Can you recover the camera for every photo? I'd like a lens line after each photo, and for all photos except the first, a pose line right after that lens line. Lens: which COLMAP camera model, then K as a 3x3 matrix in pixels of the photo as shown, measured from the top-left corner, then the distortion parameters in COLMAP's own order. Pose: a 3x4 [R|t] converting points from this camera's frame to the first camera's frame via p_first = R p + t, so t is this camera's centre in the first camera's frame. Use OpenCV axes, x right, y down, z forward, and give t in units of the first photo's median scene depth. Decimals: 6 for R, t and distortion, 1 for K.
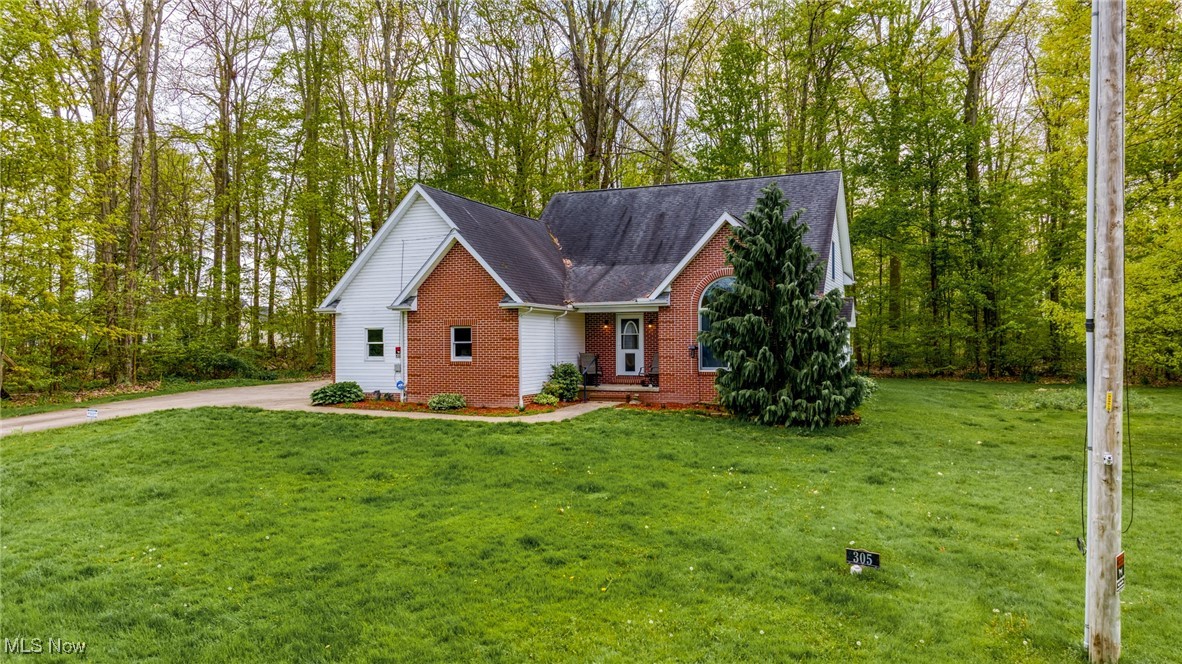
lens RADIAL K [[820.0, 0, 591.0], [0, 820.0, 332.0], [0, 0, 1]] dist [-0.004989, -0.005044]
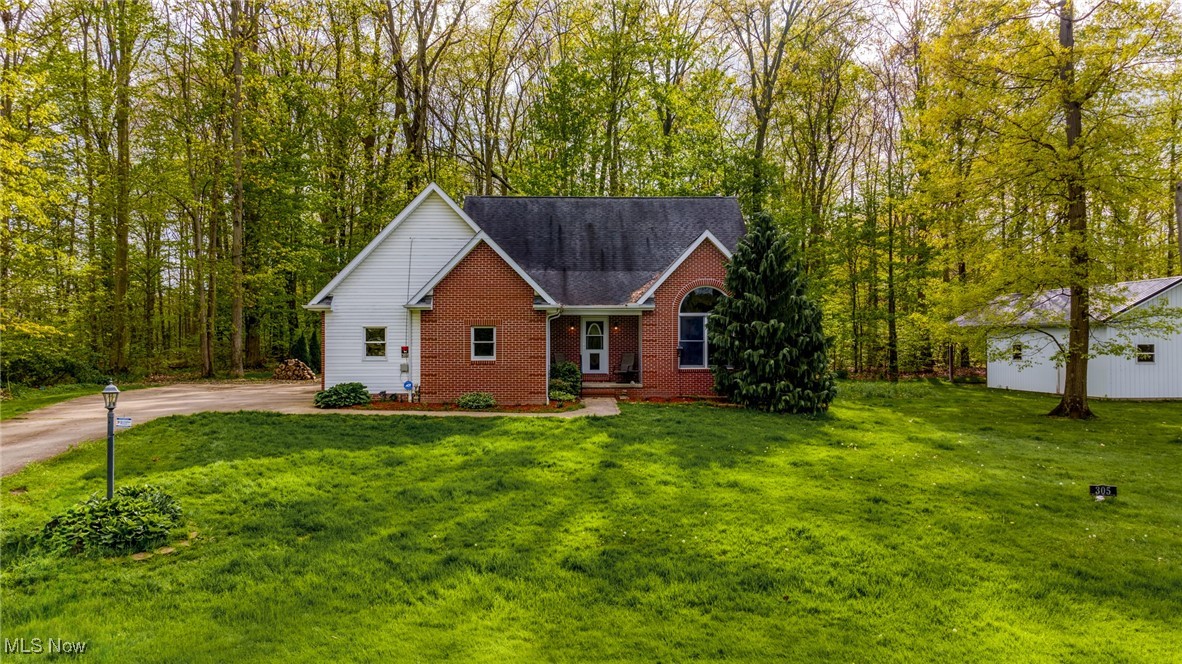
lens RADIAL K [[820.0, 0, 591.0], [0, 820.0, 332.0], [0, 0, 1]] dist [-0.004989, -0.005044]
pose [[0.914408, 0.010668, 0.404653, -0.431491], [-0.009570, 0.999943, -0.004736, 0.003530], [-0.404681, 0.000458, 0.914458, 0.014189]]
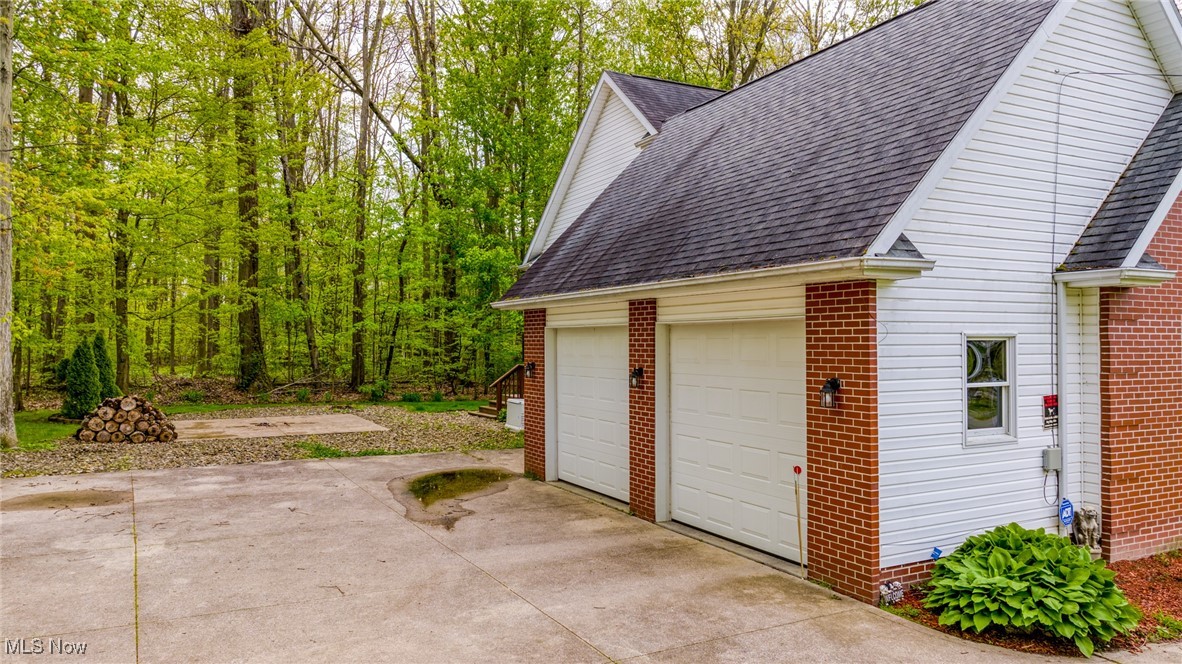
lens RADIAL K [[820.0, 0, 591.0], [0, 820.0, 332.0], [0, 0, 1]] dist [-0.004989, -0.005044]
pose [[0.645684, 0.012829, 0.763497, -0.606767], [-0.012514, 0.999902, -0.006219, -0.002624], [-0.763502, -0.005539, 0.645781, 0.936285]]
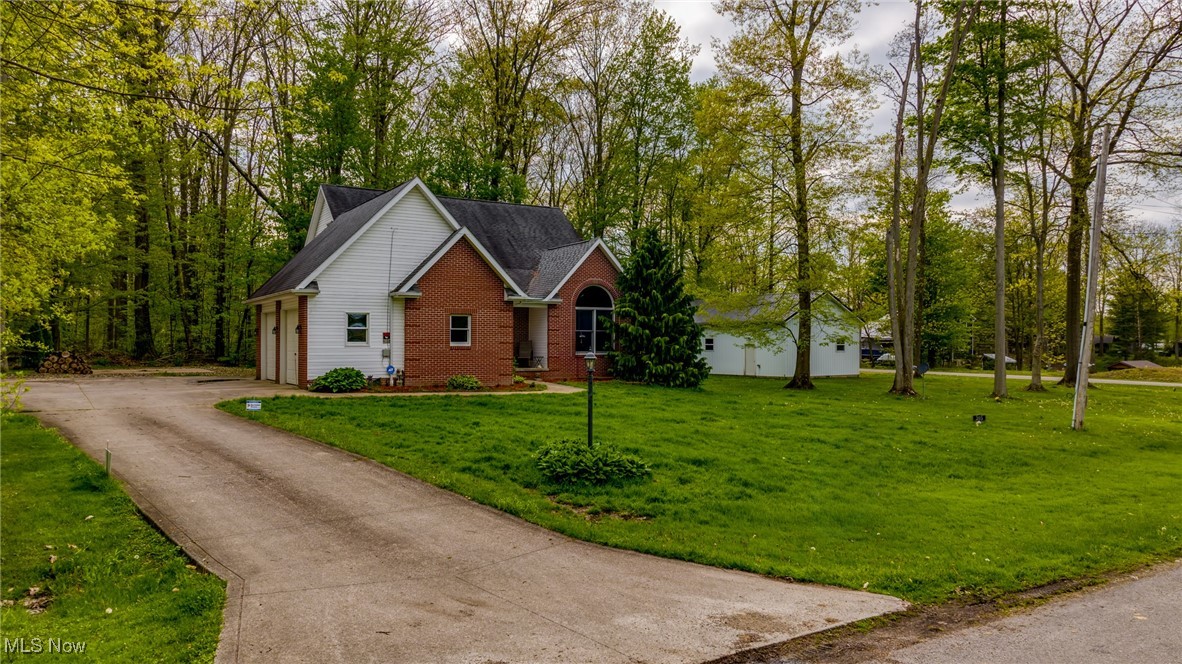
lens RADIAL K [[820.0, 0, 591.0], [0, 820.0, 332.0], [0, 0, 1]] dist [-0.004989, -0.005044]
pose [[0.581278, 0.017194, 0.813524, -0.920113], [-0.015718, 0.999827, -0.009901, 0.023932], [-0.813554, -0.007032, 0.581447, 0.205668]]
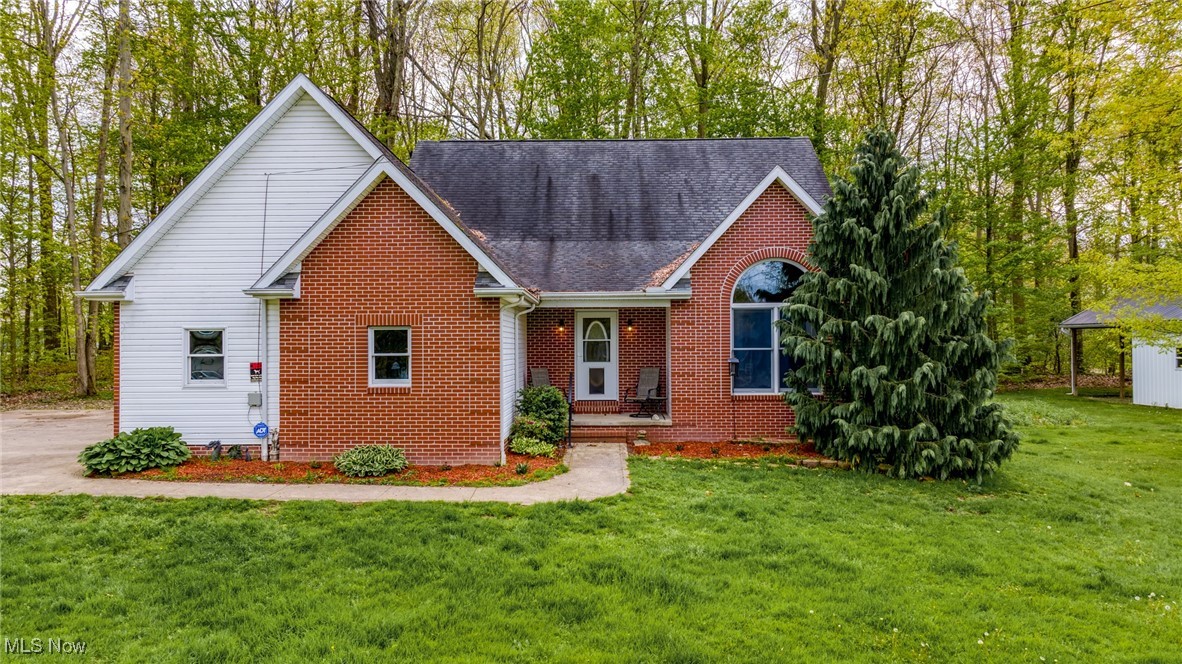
lens RADIAL K [[820.0, 0, 591.0], [0, 820.0, 332.0], [0, 0, 1]] dist [-0.004989, -0.005044]
pose [[0.930022, 0.006062, 0.367453, -0.229730], [-0.005103, 0.999981, -0.003579, -0.001857], [-0.367468, 0.001453, 0.930035, 0.394295]]
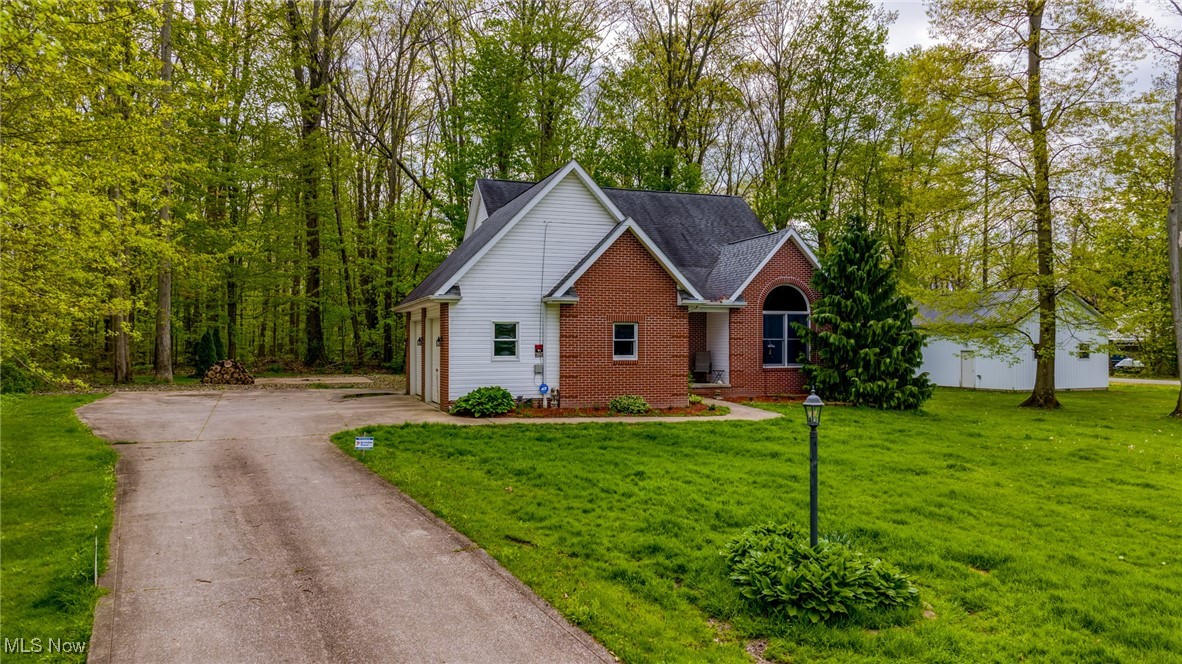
lens RADIAL K [[820.0, 0, 591.0], [0, 820.0, 332.0], [0, 0, 1]] dist [-0.004989, -0.005044]
pose [[0.739379, 0.014496, 0.673133, -0.780395], [-0.013991, 0.999883, -0.006165, 0.009592], [-0.673144, -0.004859, 0.739496, 0.328649]]
